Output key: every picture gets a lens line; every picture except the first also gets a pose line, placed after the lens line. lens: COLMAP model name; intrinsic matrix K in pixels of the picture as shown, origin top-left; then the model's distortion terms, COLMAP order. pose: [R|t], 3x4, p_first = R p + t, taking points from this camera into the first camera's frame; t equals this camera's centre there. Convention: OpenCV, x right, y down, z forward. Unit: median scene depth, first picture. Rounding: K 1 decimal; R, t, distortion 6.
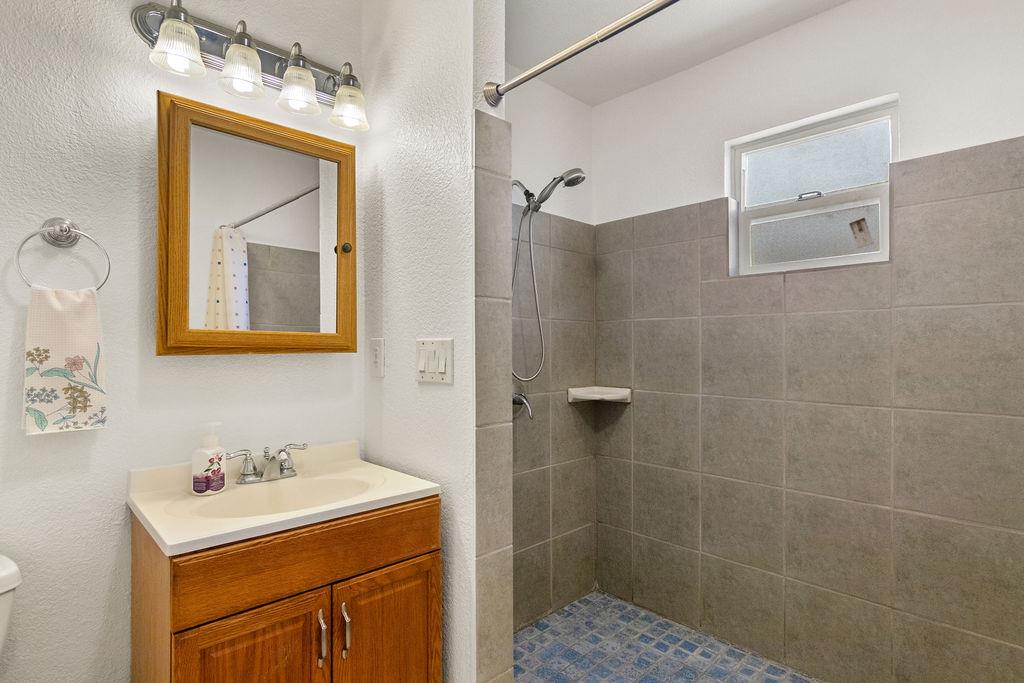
lens RADIAL K [[523.4, 0, 513.0], [0, 523.4, 342.8], [0, 0, 1]] dist [0.001136, 0.002431]
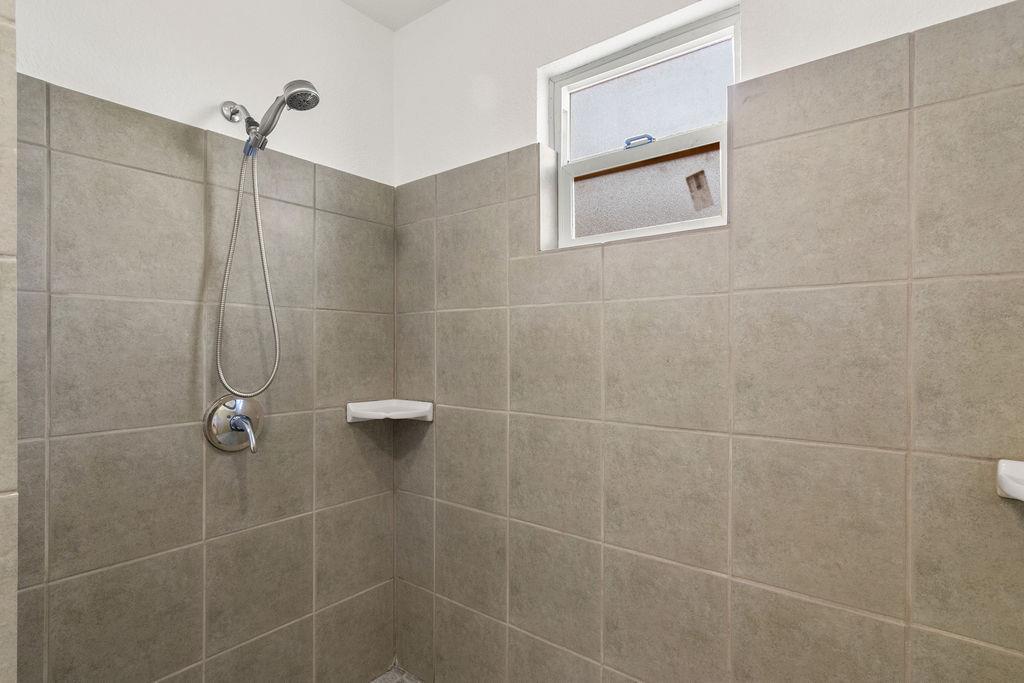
lens RADIAL K [[523.4, 0, 510.6], [0, 523.4, 344.4], [0, 0, 1]] dist [0.001136, 0.002431]
pose [[0.991342, 0.001146, 0.131296, 0.273346], [-0.001524, 0.999995, 0.002774, 0.001717], [-0.131293, -0.002950, 0.991339, 0.276095]]
